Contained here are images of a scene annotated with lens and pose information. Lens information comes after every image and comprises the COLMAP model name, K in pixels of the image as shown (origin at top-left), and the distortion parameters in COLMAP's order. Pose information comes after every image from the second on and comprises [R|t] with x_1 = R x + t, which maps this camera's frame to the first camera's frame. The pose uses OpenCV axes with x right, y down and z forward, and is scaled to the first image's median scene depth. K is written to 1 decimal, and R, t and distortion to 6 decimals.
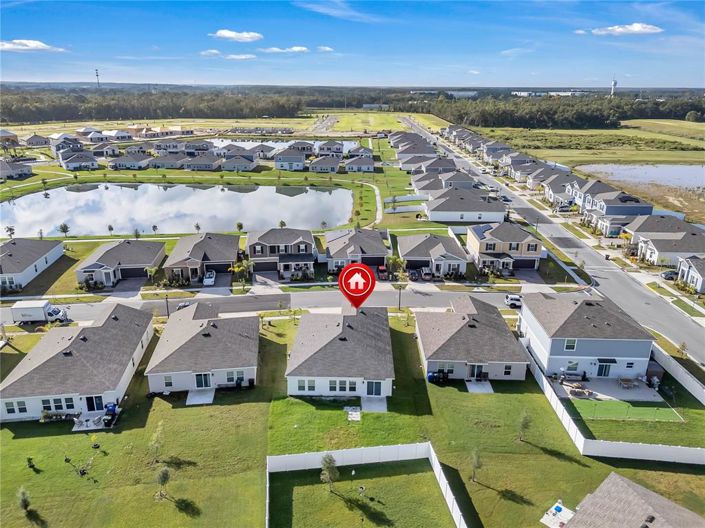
lens RADIAL K [[520.9, 0, 351.6], [0, 520.9, 254.5], [0, 0, 1]] dist [0.083016, -0.095454]
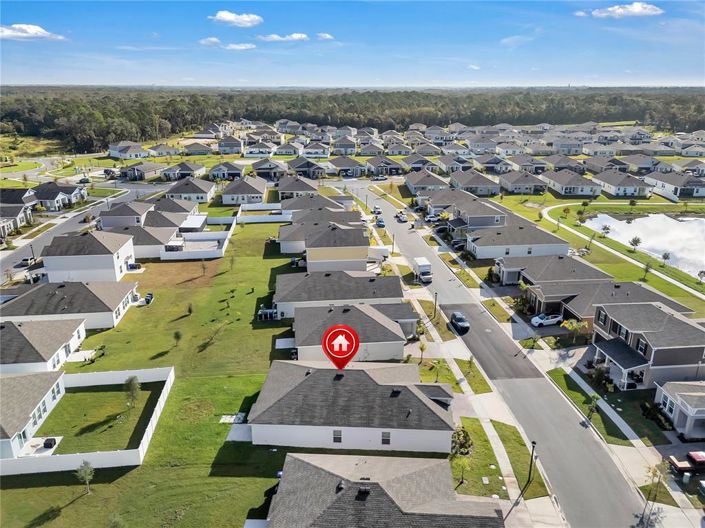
lens RADIAL K [[524.8, 0, 351.6], [0, 524.8, 267.0], [0, 0, 1]] dist [0.083315, -0.098482]
pose [[-0.029678, 0.313678, -0.949065, 0.483276], [-0.307090, 0.900702, 0.307297, -0.184613], [0.951218, 0.300568, 0.069596, 0.605883]]
